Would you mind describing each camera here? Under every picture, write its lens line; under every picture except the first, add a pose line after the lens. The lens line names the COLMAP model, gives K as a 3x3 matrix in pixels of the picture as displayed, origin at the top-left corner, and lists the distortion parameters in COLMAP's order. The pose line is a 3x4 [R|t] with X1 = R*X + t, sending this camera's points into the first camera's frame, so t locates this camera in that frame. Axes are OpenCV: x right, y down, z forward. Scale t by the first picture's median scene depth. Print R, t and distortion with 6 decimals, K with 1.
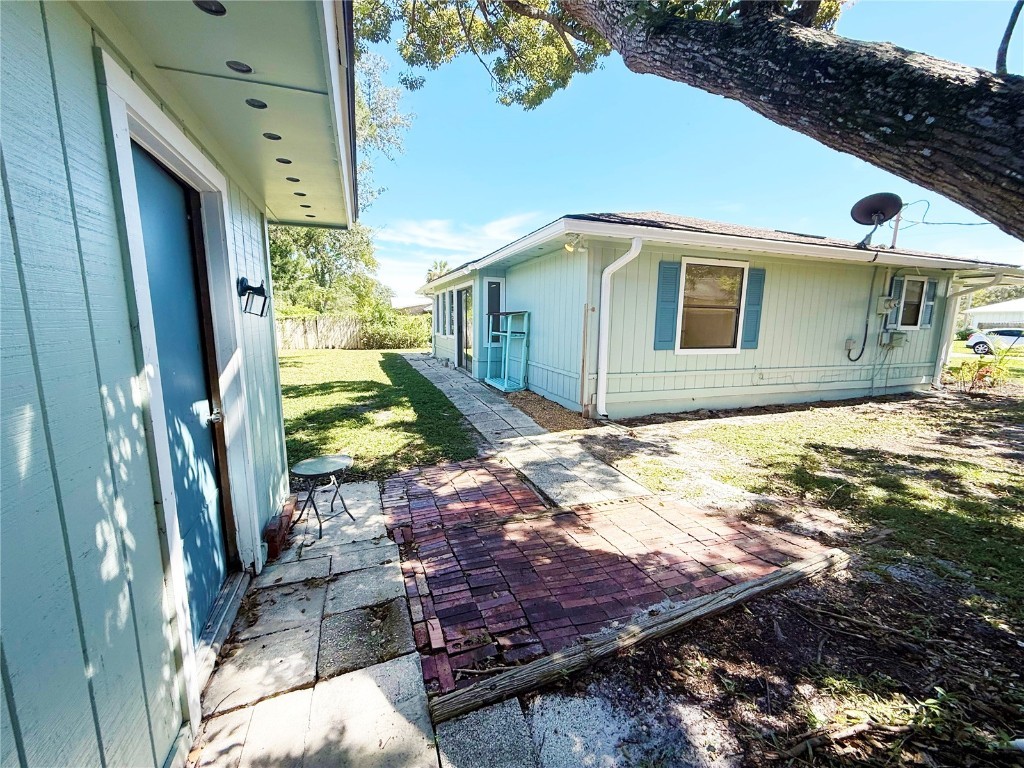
lens RADIAL K [[410.1, 0, 521.9], [0, 410.1, 386.9], [0, 0, 1]] dist [0.000834, -0.000162]
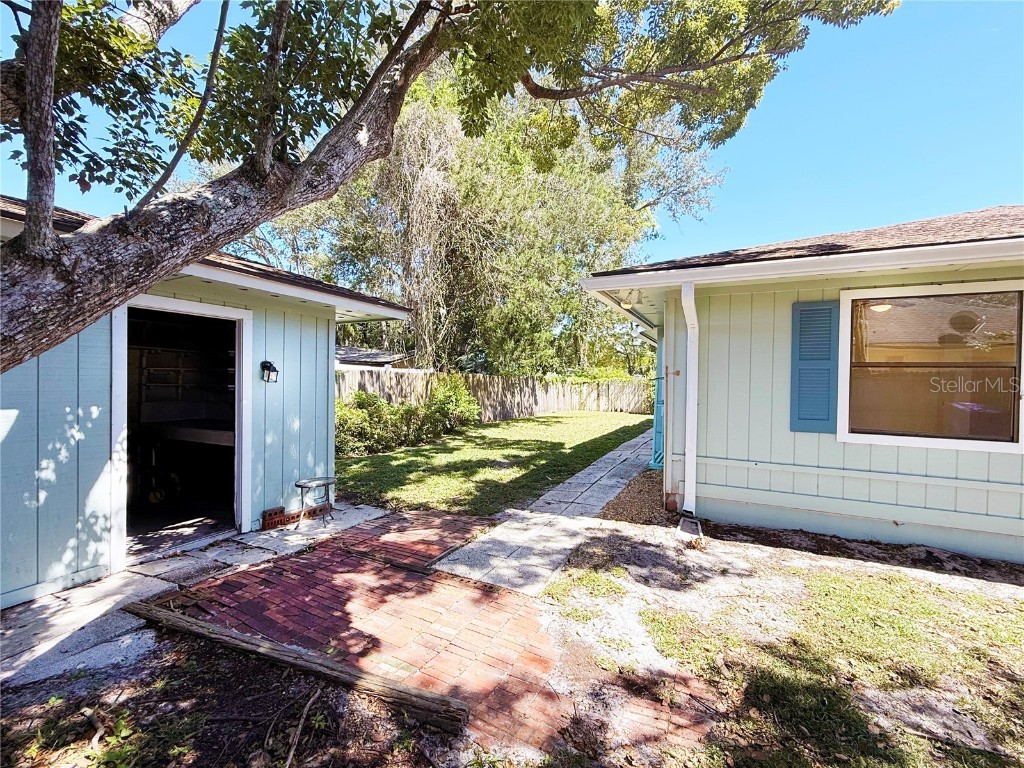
lens RADIAL K [[440.1, 0, 505.9], [0, 440.1, 386.0], [0, 0, 1]] dist [0.000049, 0.000089]
pose [[0.686400, 0.007802, -0.727183, 0.448055], [-0.122799, 0.986827, -0.105325, -0.025496], [0.716782, 0.161592, 0.678315, 0.144835]]
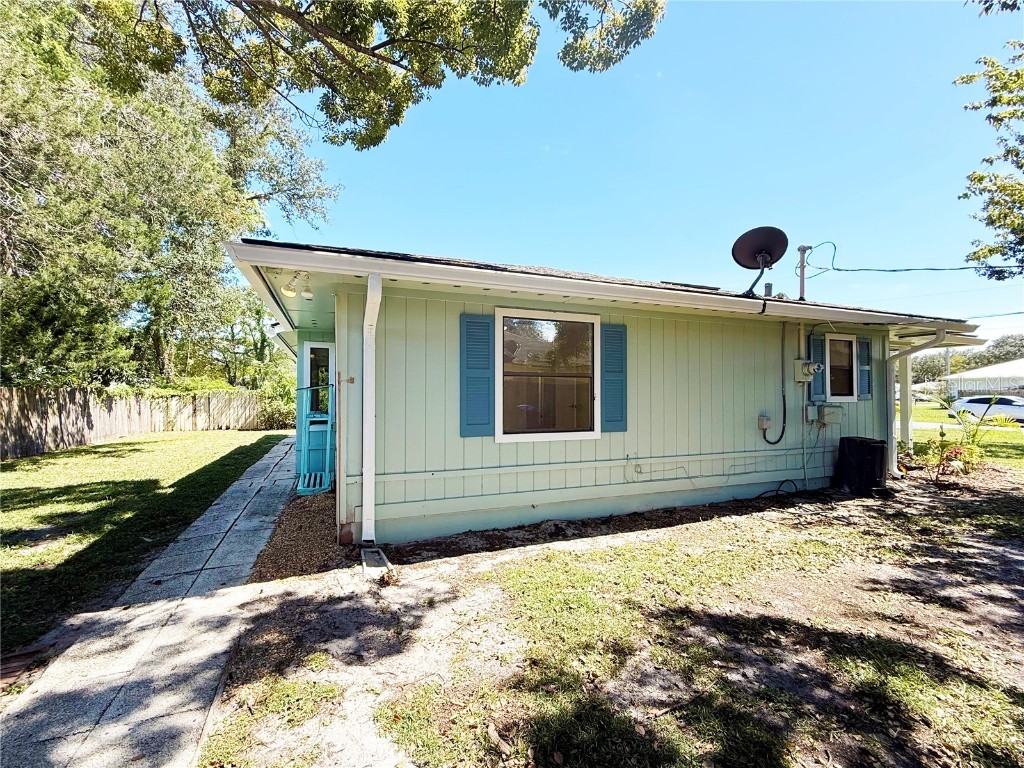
lens RADIAL K [[440.1, 0, 505.5], [0, 440.1, 383.4], [0, 0, 1]] dist [0.000049, 0.000089]
pose [[0.999613, -0.012821, 0.024686, 0.324782], [0.017129, 0.982947, -0.183091, -0.035461], [-0.021917, 0.183443, 0.982786, 0.216851]]
